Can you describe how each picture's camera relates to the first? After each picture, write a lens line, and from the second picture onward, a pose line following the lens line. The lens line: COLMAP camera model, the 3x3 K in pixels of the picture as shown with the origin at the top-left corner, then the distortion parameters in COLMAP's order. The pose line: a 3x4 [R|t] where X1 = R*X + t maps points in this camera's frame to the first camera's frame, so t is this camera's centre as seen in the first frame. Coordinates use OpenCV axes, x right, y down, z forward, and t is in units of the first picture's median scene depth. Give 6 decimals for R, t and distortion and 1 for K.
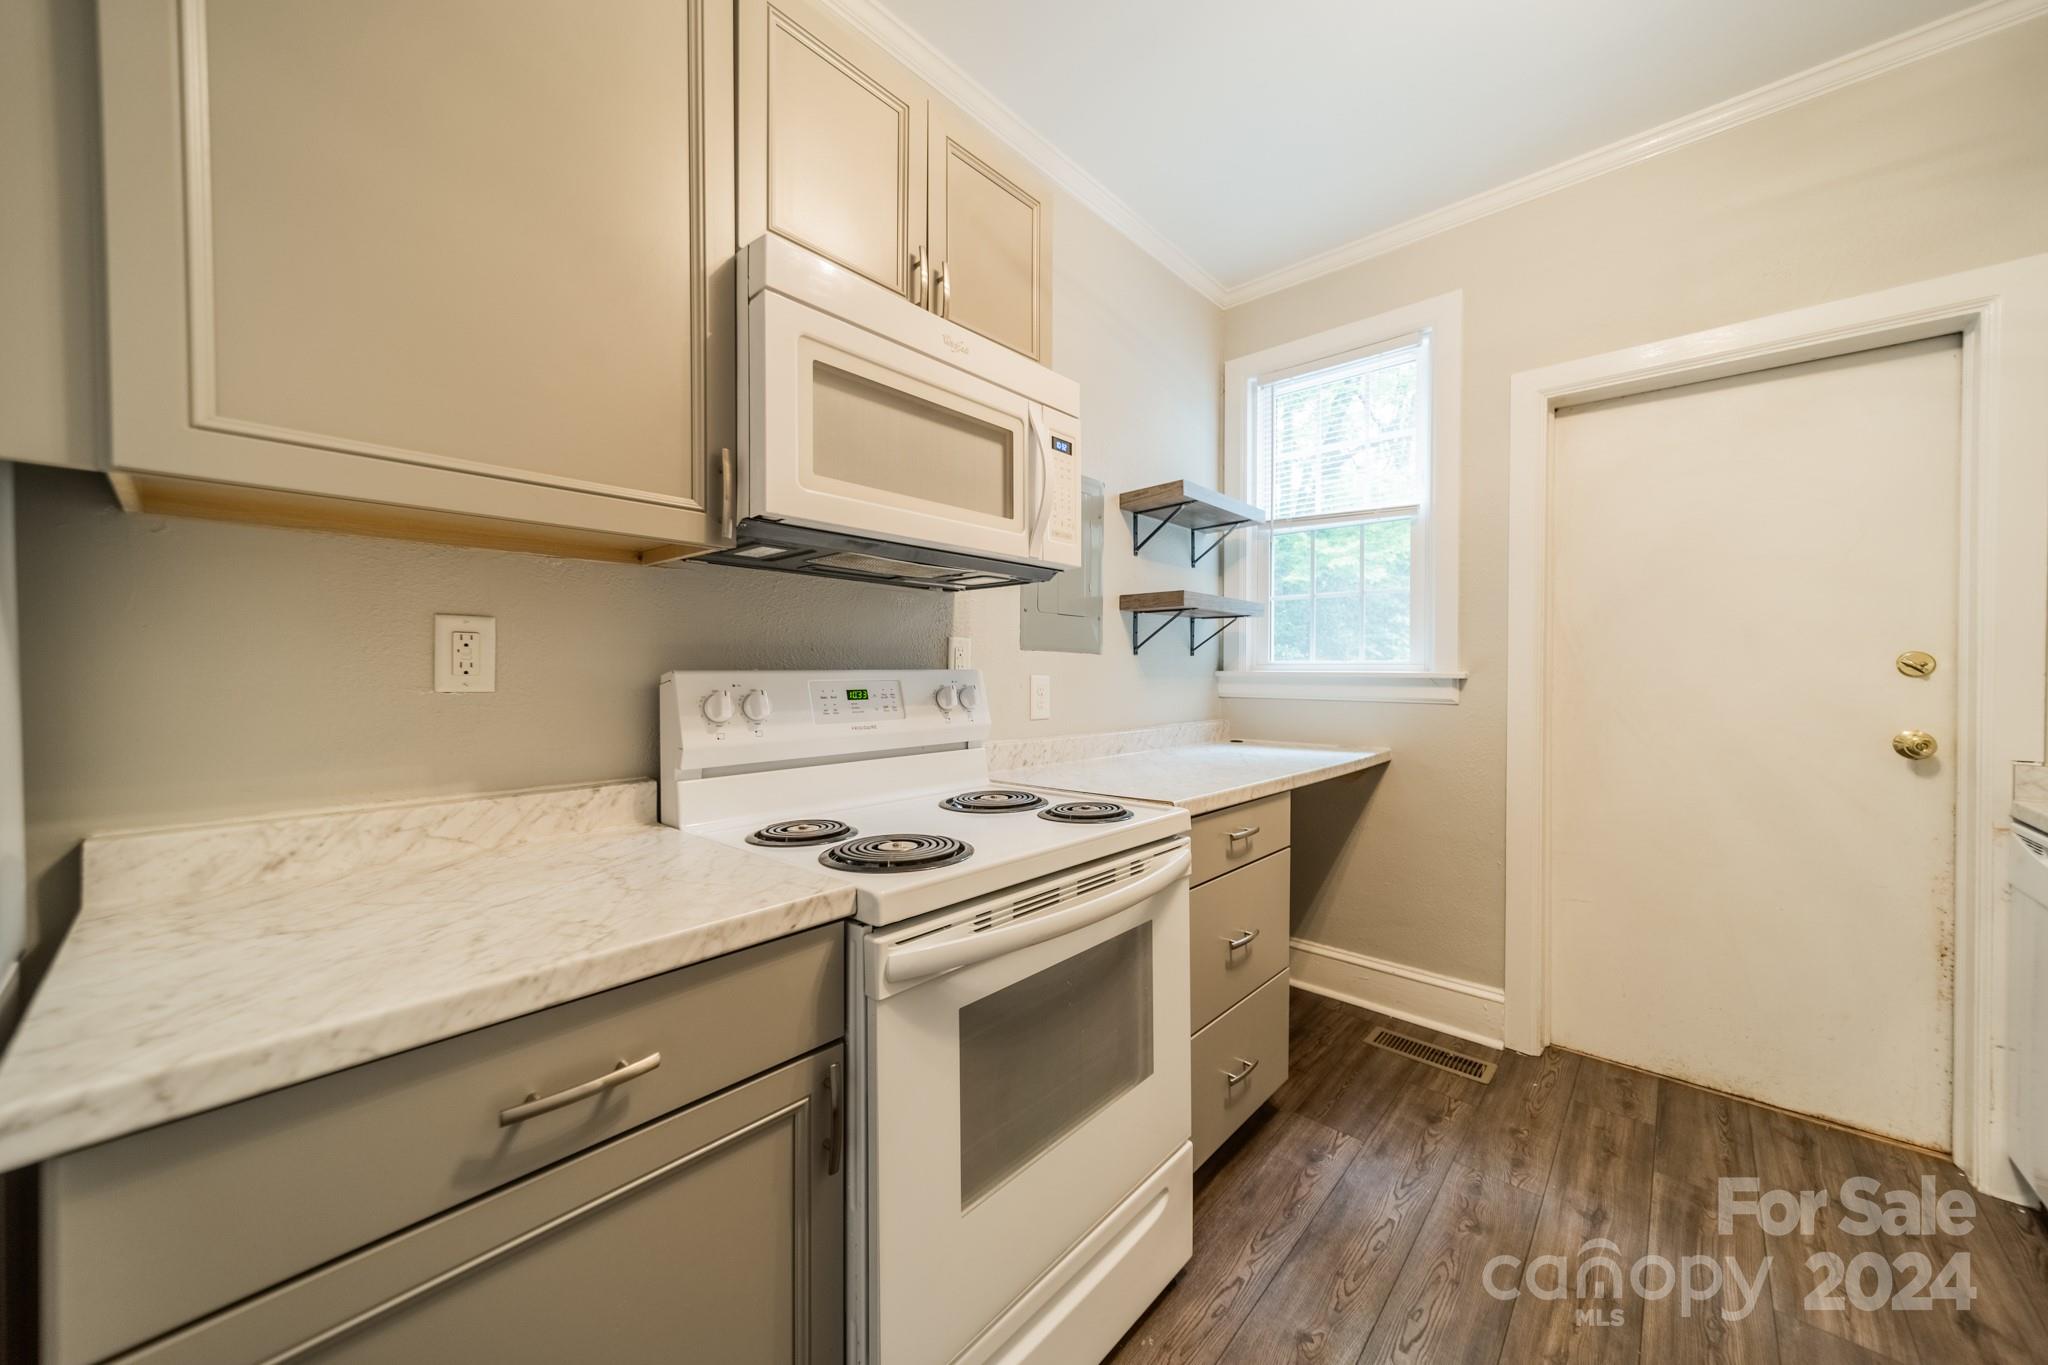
lens RADIAL K [[726.0, 0, 1029.4], [0, 726.0, 676.7], [0, 0, 1]] dist [0.001423, -0.000030]
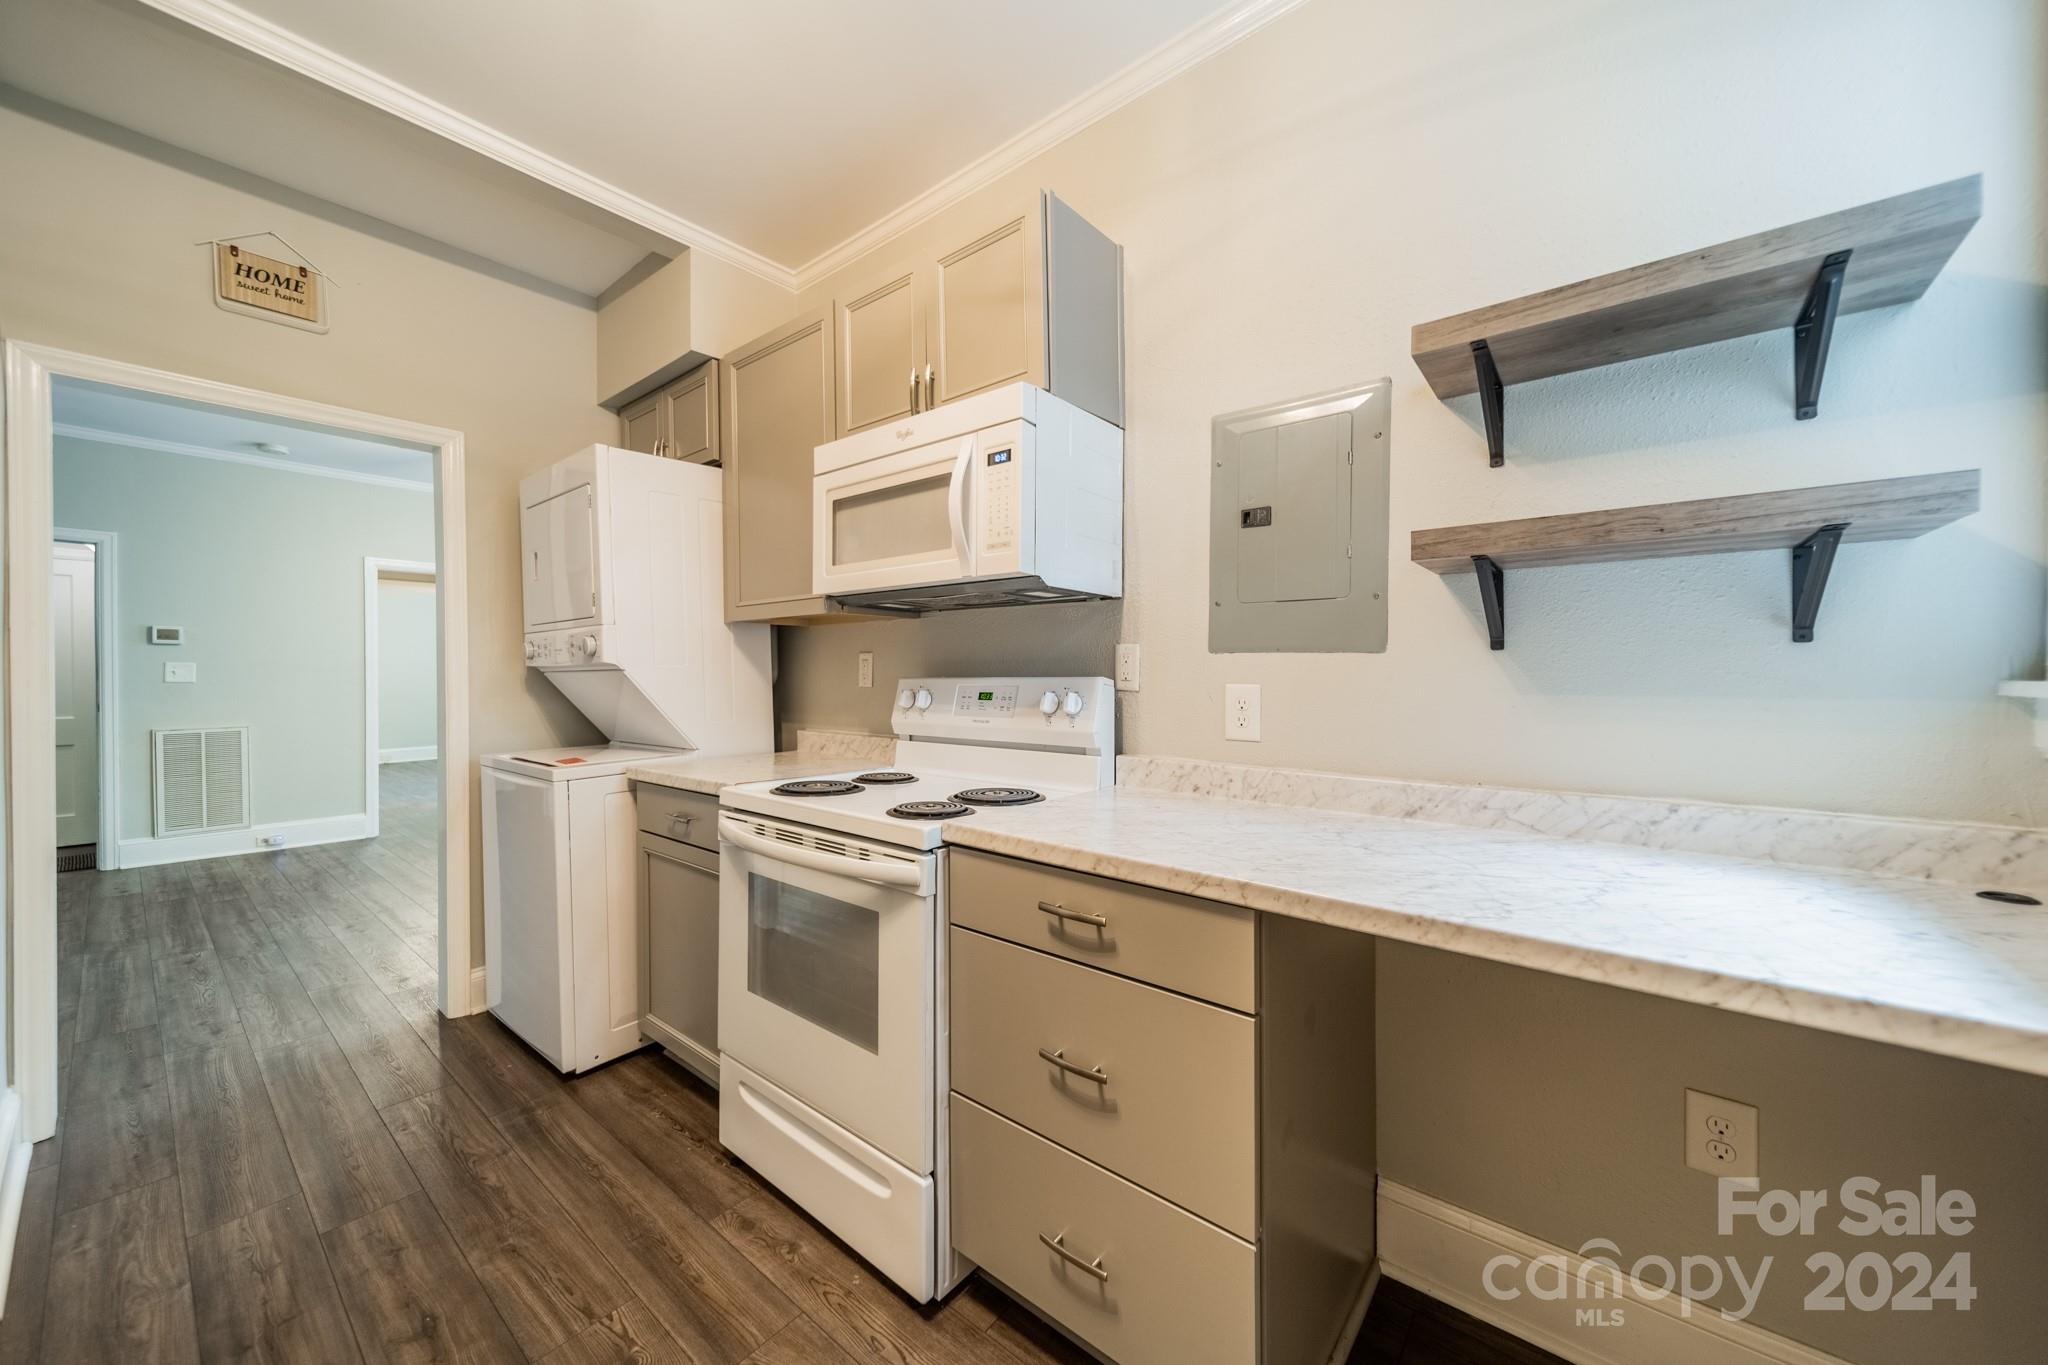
lens RADIAL K [[726.0, 0, 1029.4], [0, 726.0, 676.7], [0, 0, 1]] dist [0.001423, -0.000030]
pose [[0.060966, 0.007981, -0.998108, 1.045717], [-0.002508, 0.999966, 0.007842, -0.020511], [0.998137, 0.002025, 0.060984, 0.968327]]
